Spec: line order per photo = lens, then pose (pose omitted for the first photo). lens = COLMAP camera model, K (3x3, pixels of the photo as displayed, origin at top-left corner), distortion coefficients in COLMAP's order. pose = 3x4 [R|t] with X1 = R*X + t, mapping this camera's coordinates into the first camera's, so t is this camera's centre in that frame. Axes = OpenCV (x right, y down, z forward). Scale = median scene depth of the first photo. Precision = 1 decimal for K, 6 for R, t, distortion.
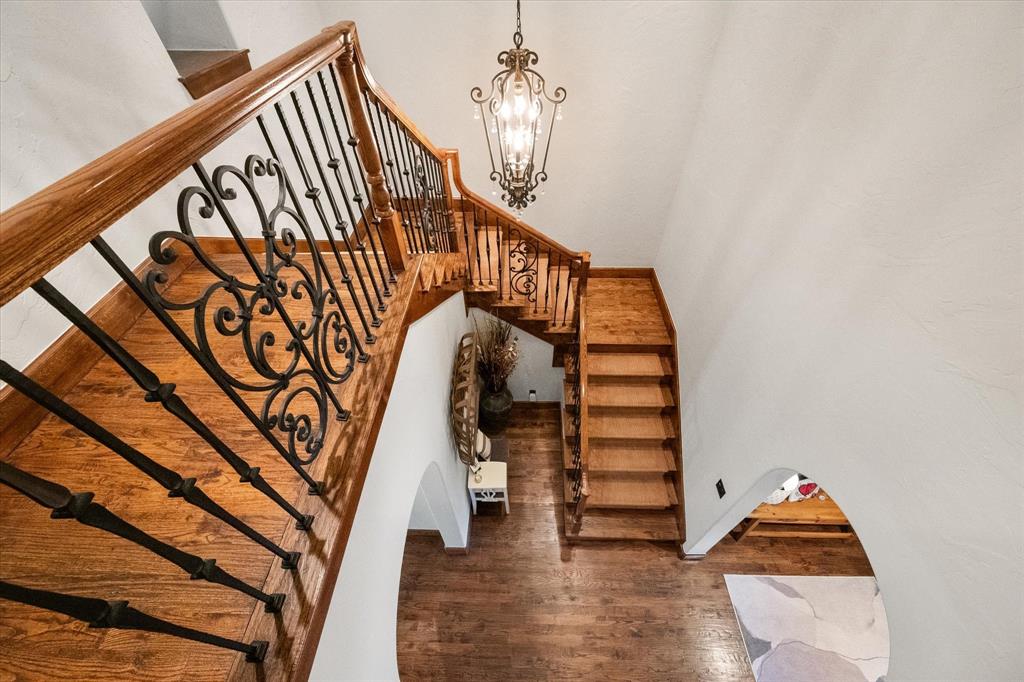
lens RADIAL K [[398.6, 0, 513.5], [0, 398.6, 341.6], [0, 0, 1]] dist [-0.000081, -0.000017]
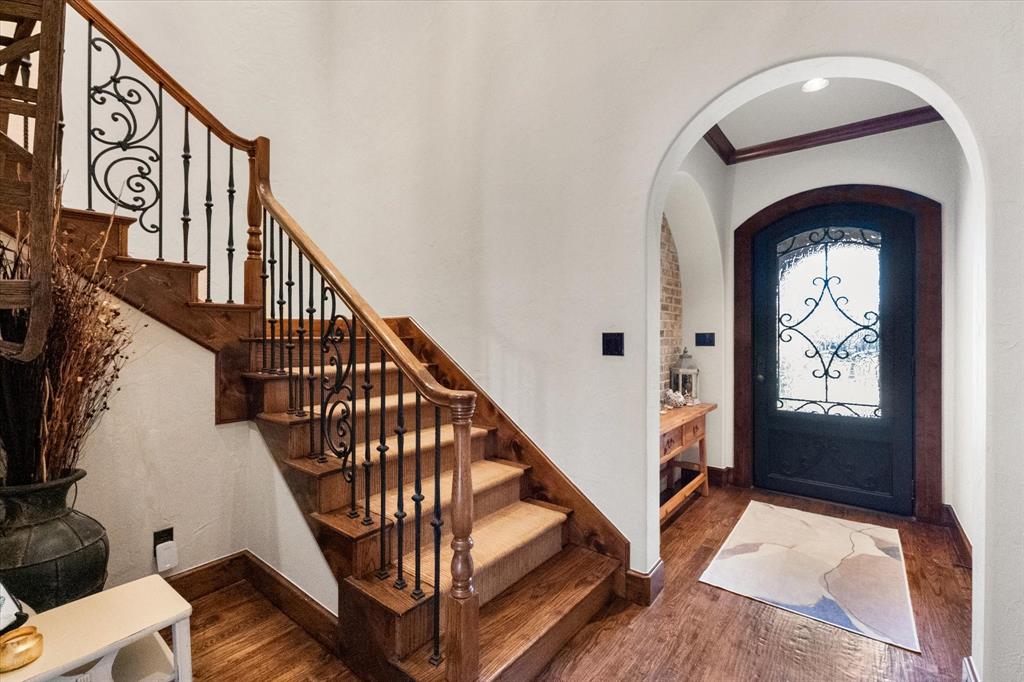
lens RADIAL K [[443.3, 0, 510.7], [0, 443.3, 337.7], [0, 0, 1]] dist [-0.002485, -0.000393]
pose [[0.607808, 0.010040, 0.794021, -0.115779], [0.576215, 0.682449, -0.449711, 0.496653], [-0.546394, 0.730864, 0.409013, 0.671350]]
